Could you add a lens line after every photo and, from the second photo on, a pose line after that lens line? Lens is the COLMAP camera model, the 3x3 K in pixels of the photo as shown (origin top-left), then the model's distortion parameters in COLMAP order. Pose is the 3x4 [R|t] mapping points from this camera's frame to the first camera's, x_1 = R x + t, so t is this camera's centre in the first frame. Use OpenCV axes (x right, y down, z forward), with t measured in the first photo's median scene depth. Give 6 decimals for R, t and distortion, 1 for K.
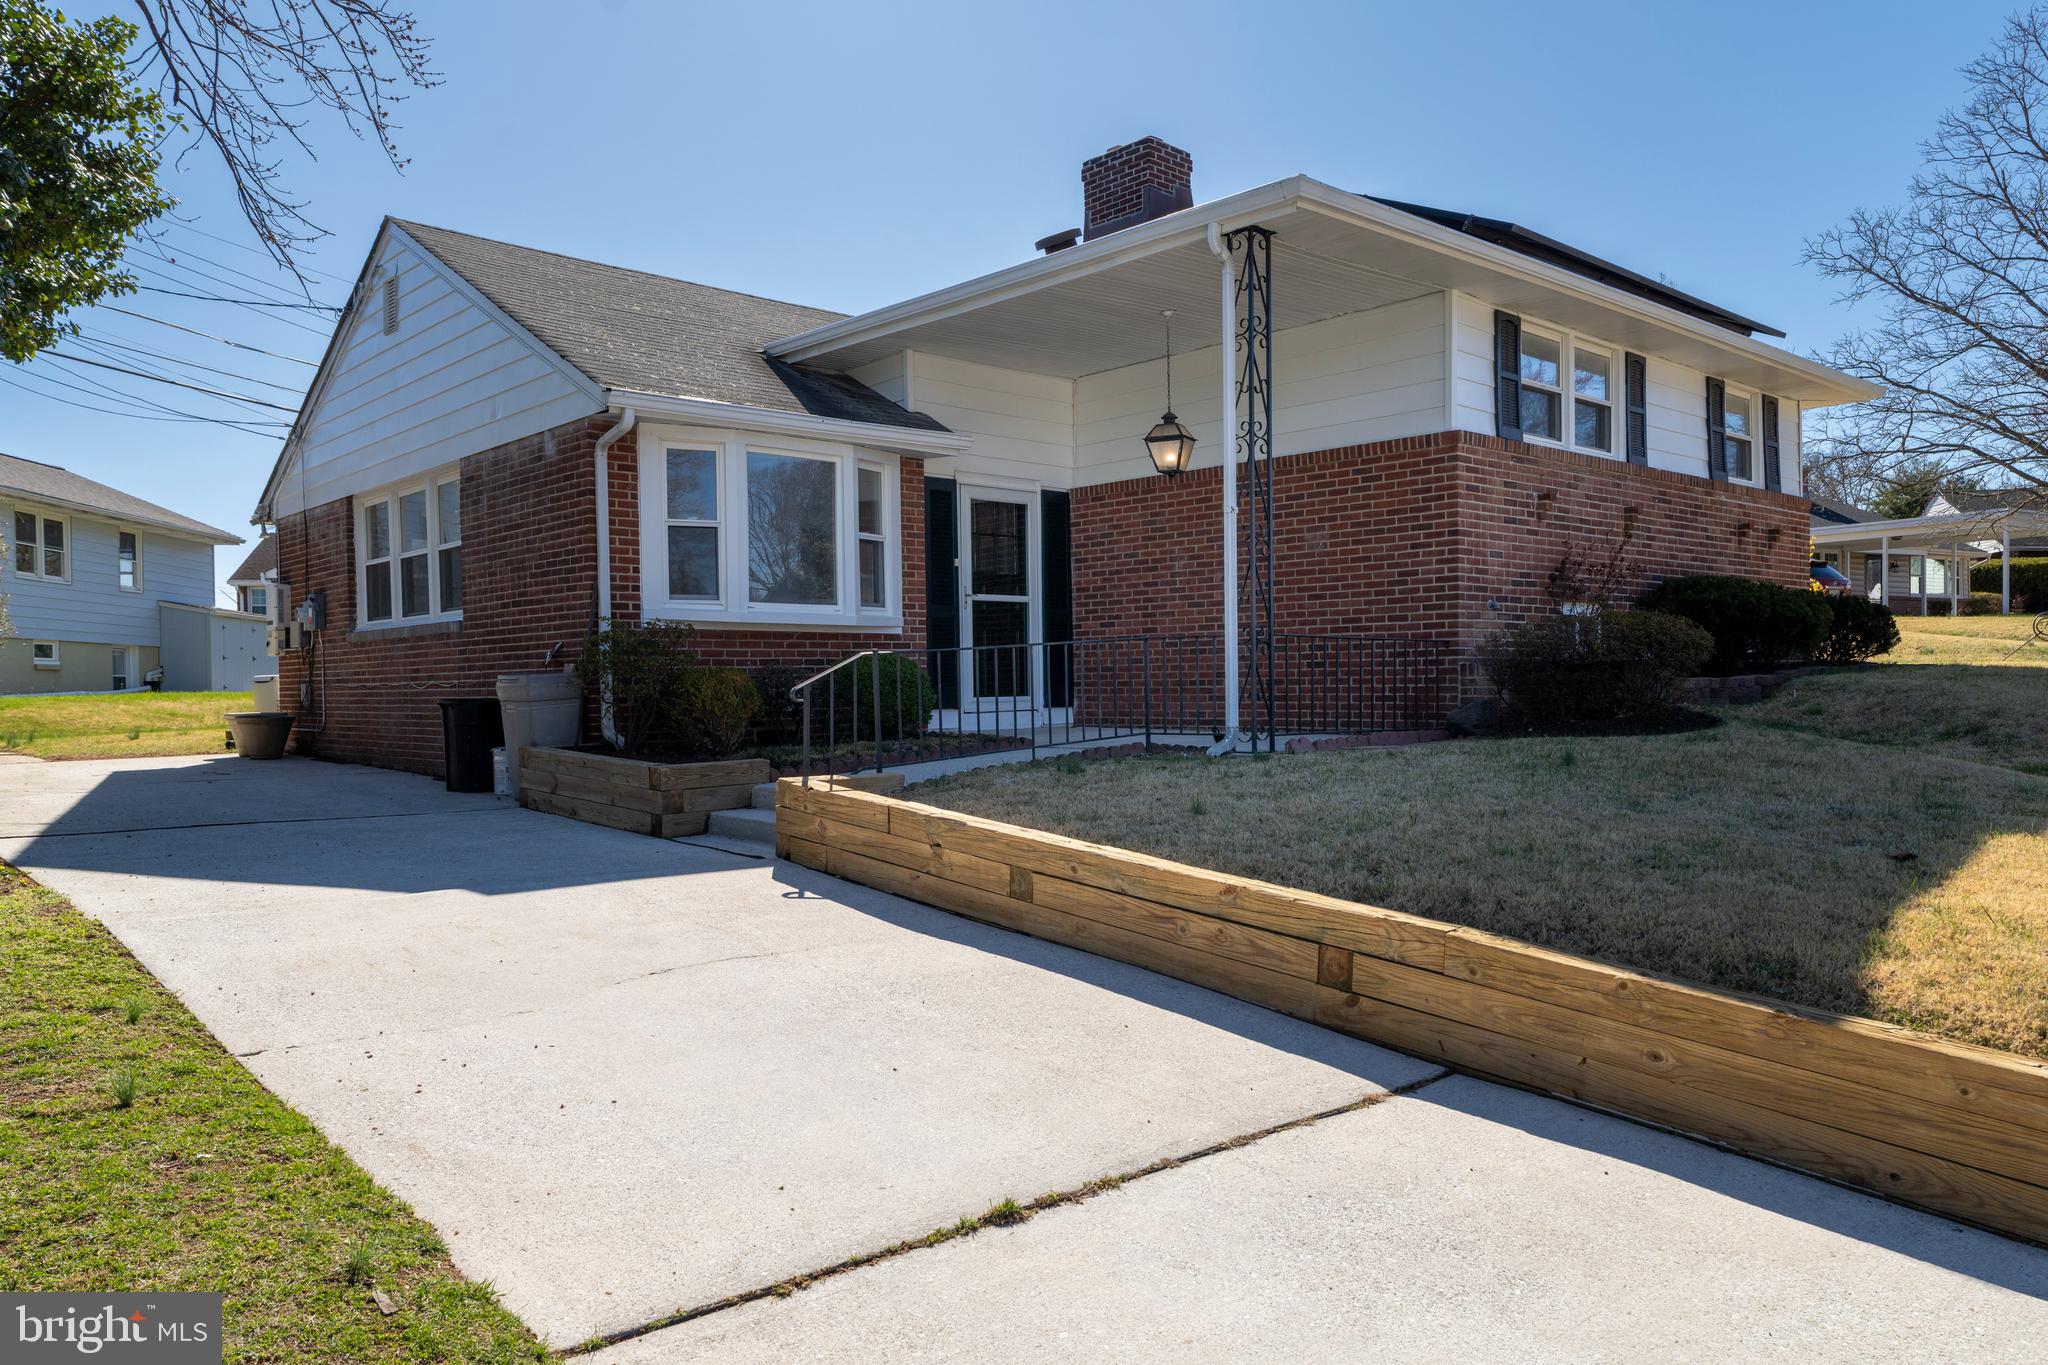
lens RADIAL K [[1461.7, 0, 1024.0], [0, 1461.7, 682.5], [0, 0, 1]] dist [-0.002353, 0.000417]
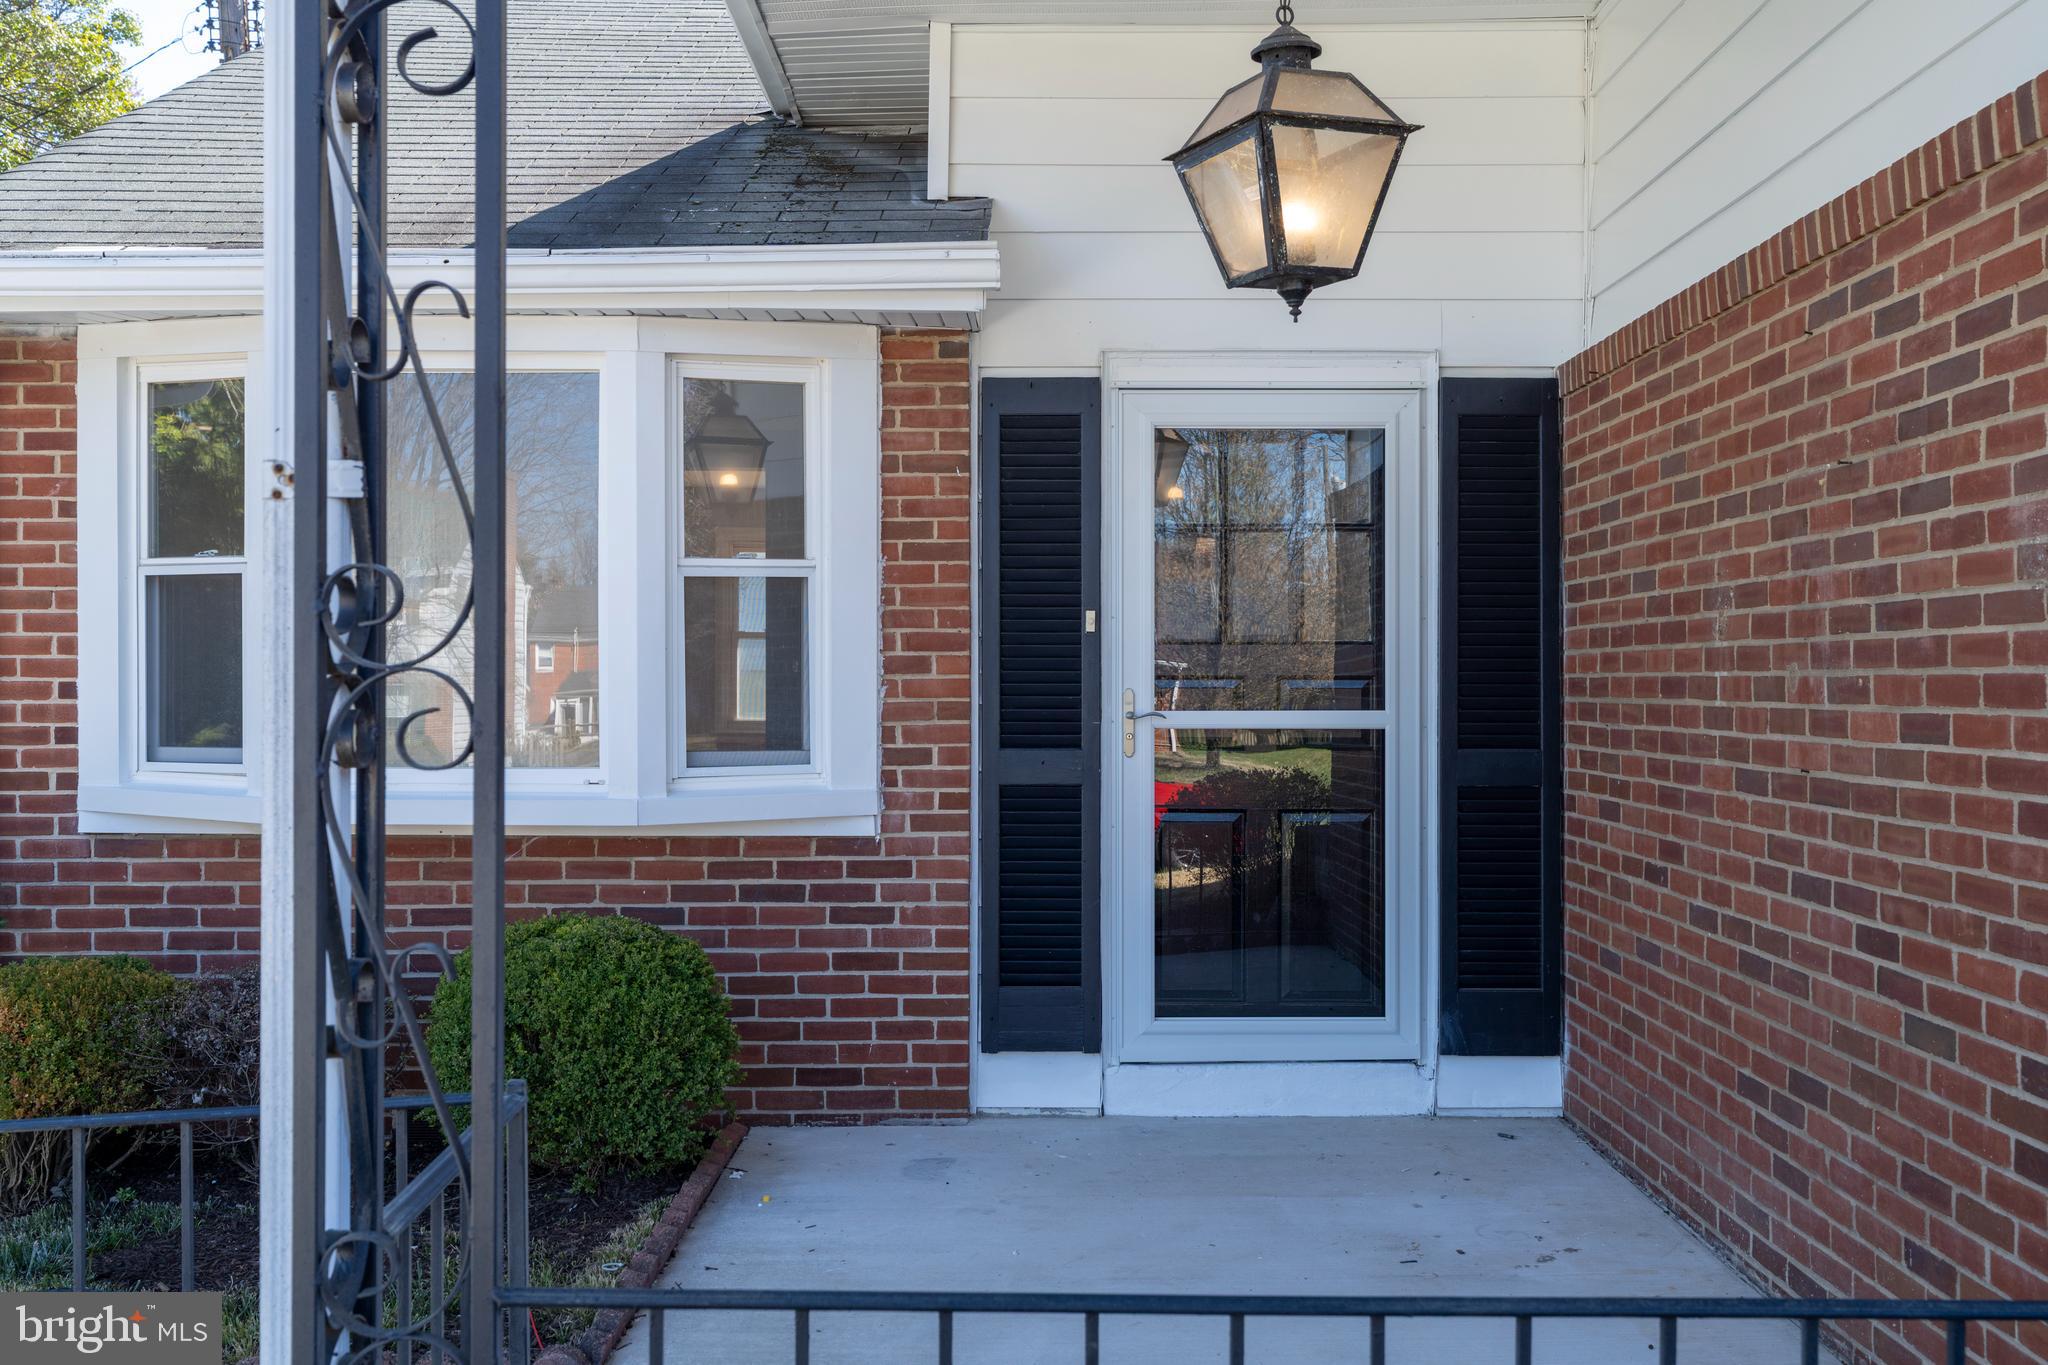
lens RADIAL K [[2130.1, 0, 982.5], [0, 2130.1, 679.9], [0, 0, 1]] dist [0.011583, 0.009946]
pose [[0.733884, 0.003785, -0.679264, 0.281546], [-0.005723, 0.999983, -0.000612, -0.070358], [0.679250, 0.004337, 0.733894, 0.640024]]
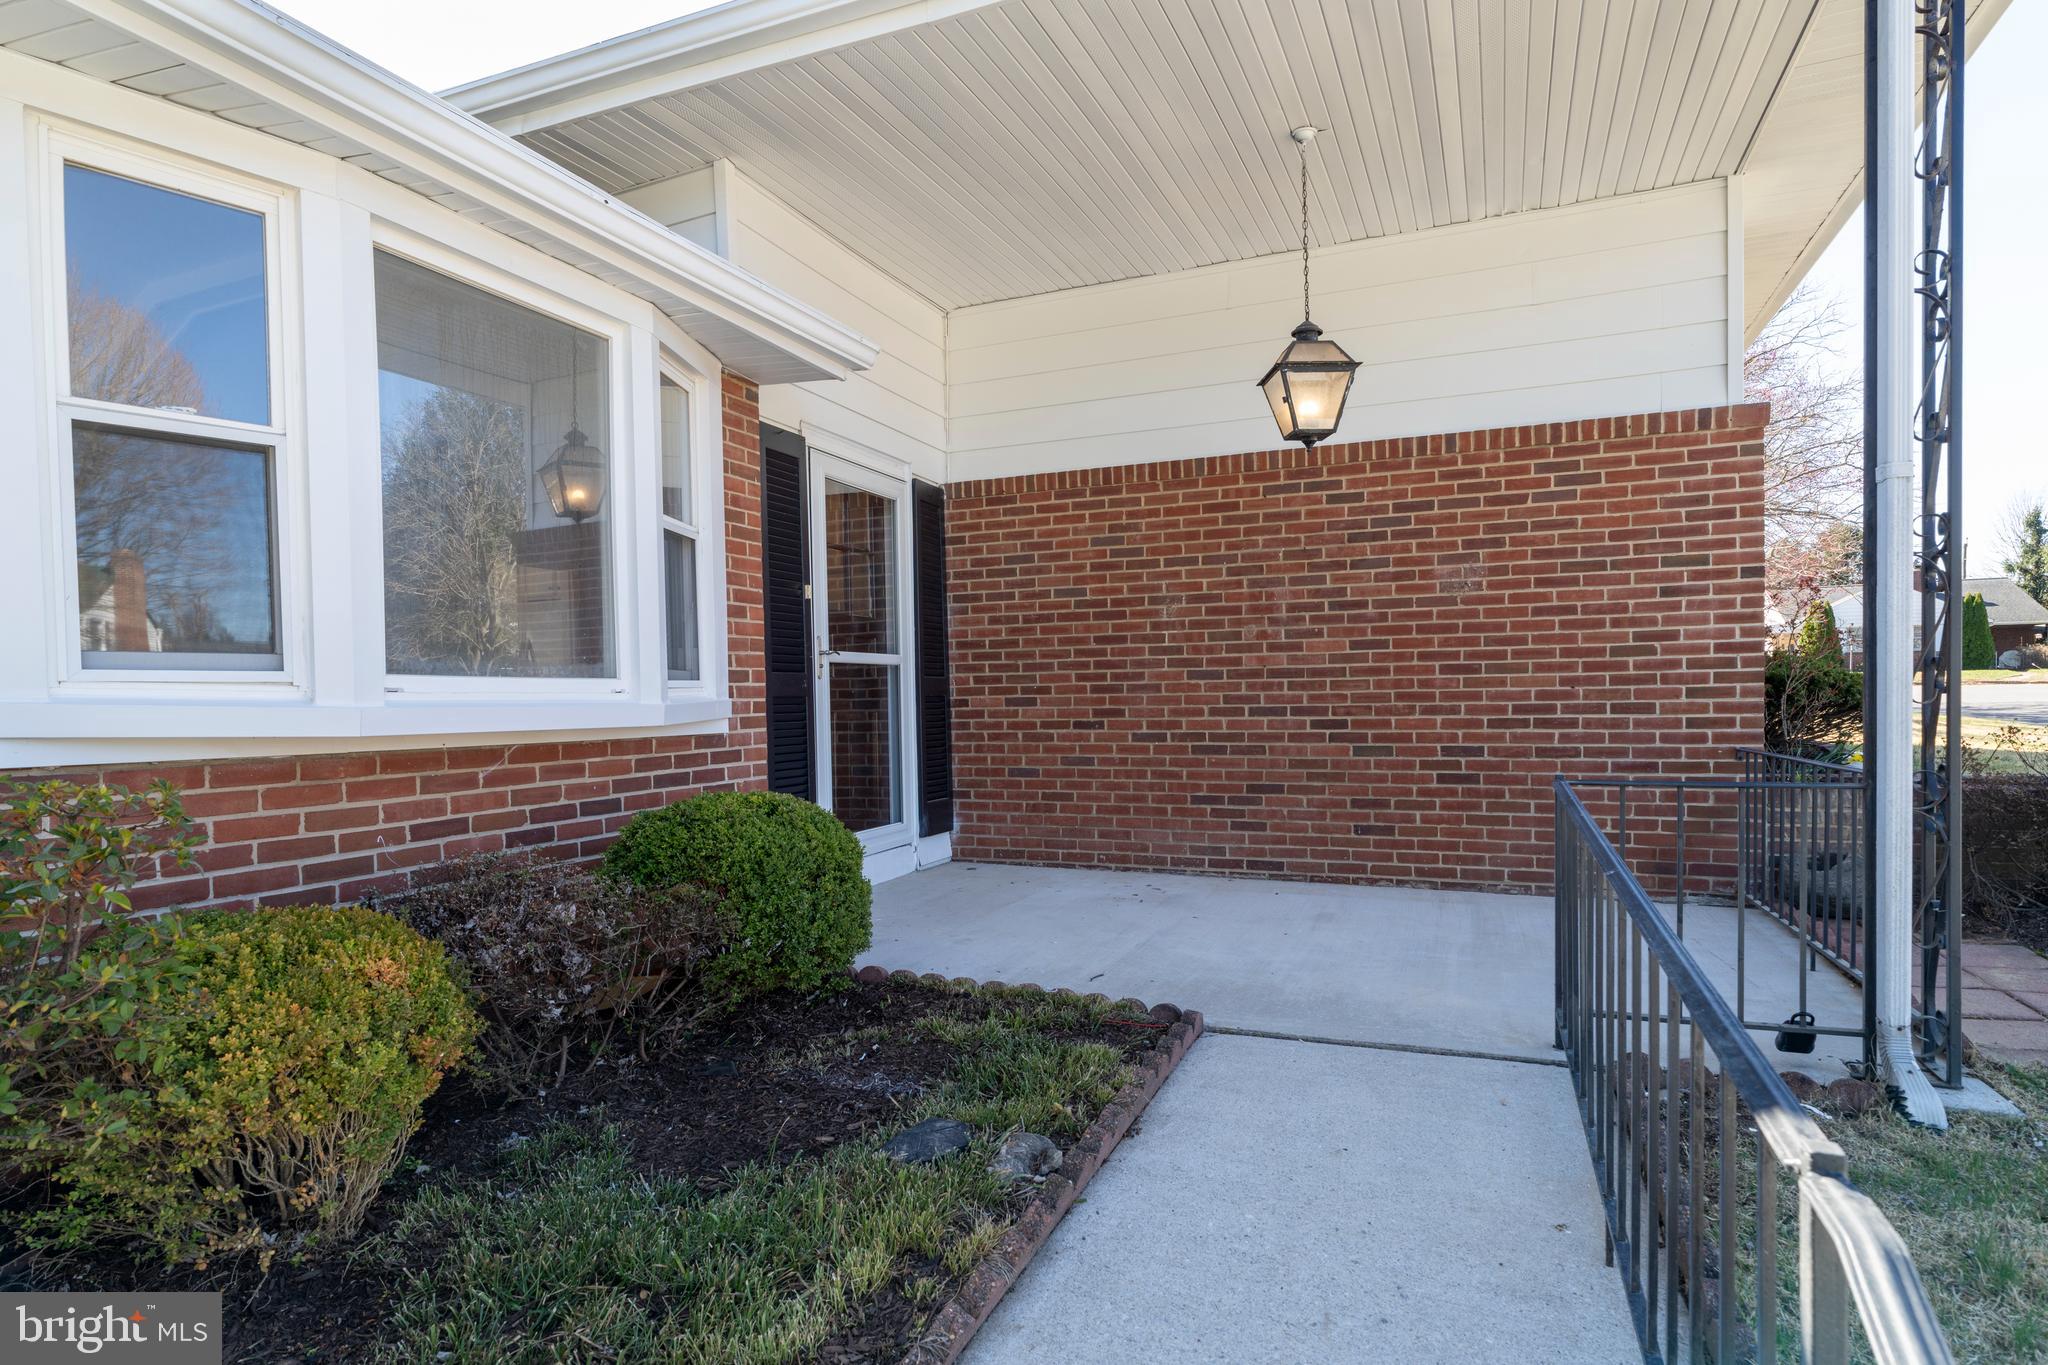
lens RADIAL K [[1059.9, 0, 1061.1], [0, 1059.9, 706.0], [0, 0, 1]] dist [-0.001676, 0.001588]
pose [[0.896593, -0.007279, 0.442796, -0.140139], [0.005383, 0.999970, 0.005539, -0.043442], [-0.442824, -0.002583, 0.896605, 0.631278]]
